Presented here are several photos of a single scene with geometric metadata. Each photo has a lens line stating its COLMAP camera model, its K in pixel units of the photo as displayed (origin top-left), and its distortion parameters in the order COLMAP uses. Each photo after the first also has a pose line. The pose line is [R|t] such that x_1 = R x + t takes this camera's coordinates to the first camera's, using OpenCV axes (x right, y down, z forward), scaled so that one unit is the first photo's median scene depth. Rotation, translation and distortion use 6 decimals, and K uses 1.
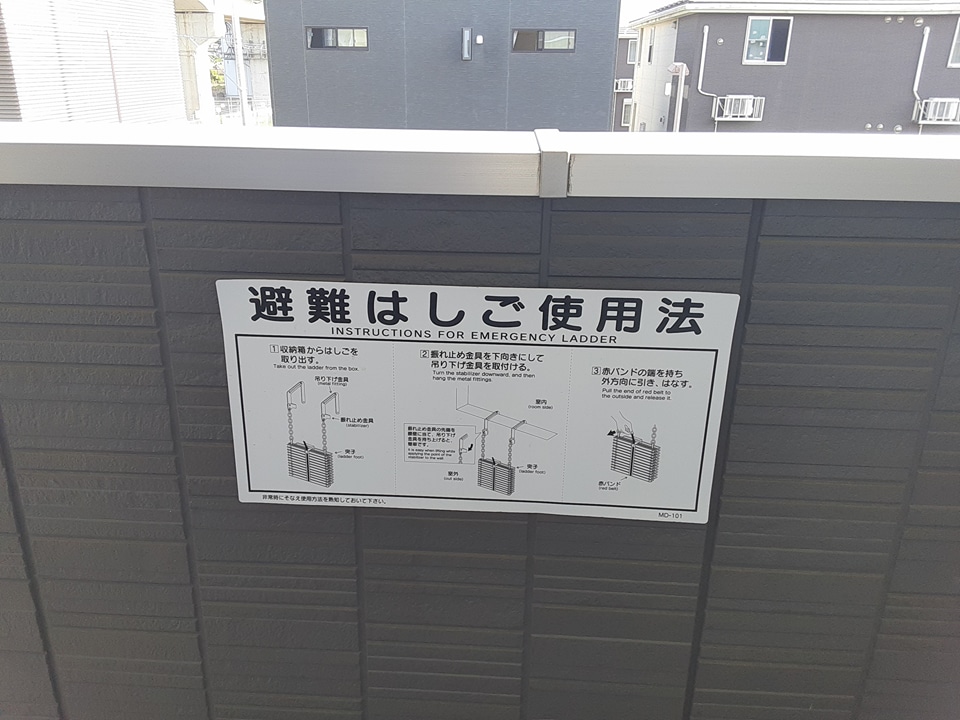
lens RADIAL K [[777.6, 0, 459.5], [0, 777.6, 365.0], [0, 0, 1]] dist [0.083603, -0.092167]
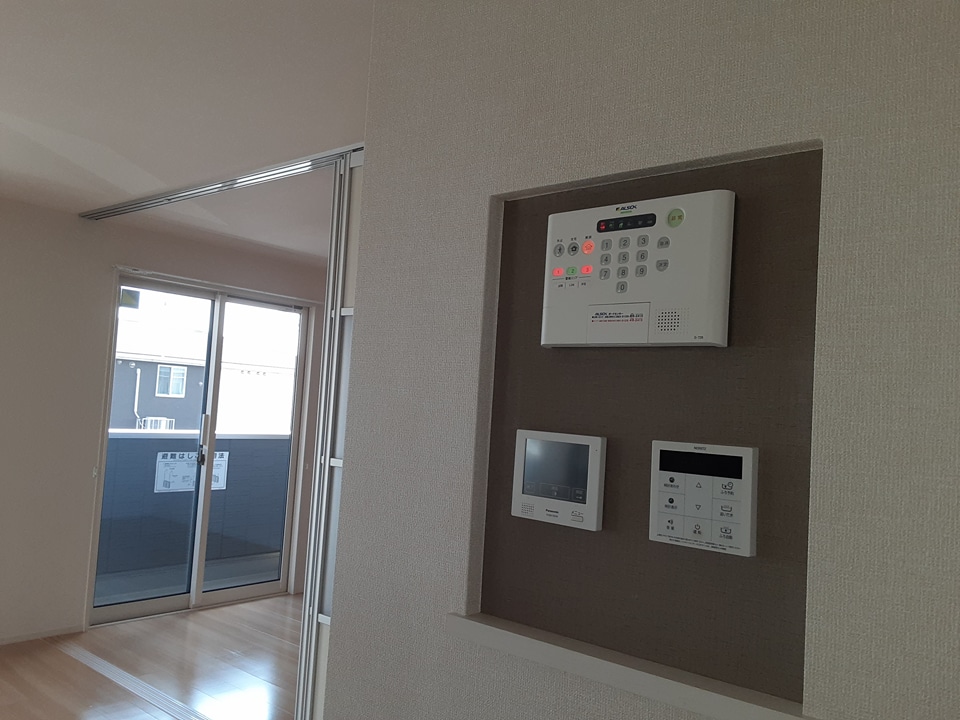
lens RADIAL K [[777.6, 0, 459.5], [0, 777.6, 365.0], [0, 0, 1]] dist [0.083603, -0.092167]
pose [[0.603979, 0.069283, 0.793983, -3.769495], [0.234692, 0.936582, -0.260255, 1.398414], [-0.761662, 0.343531, 0.549416, -4.420002]]
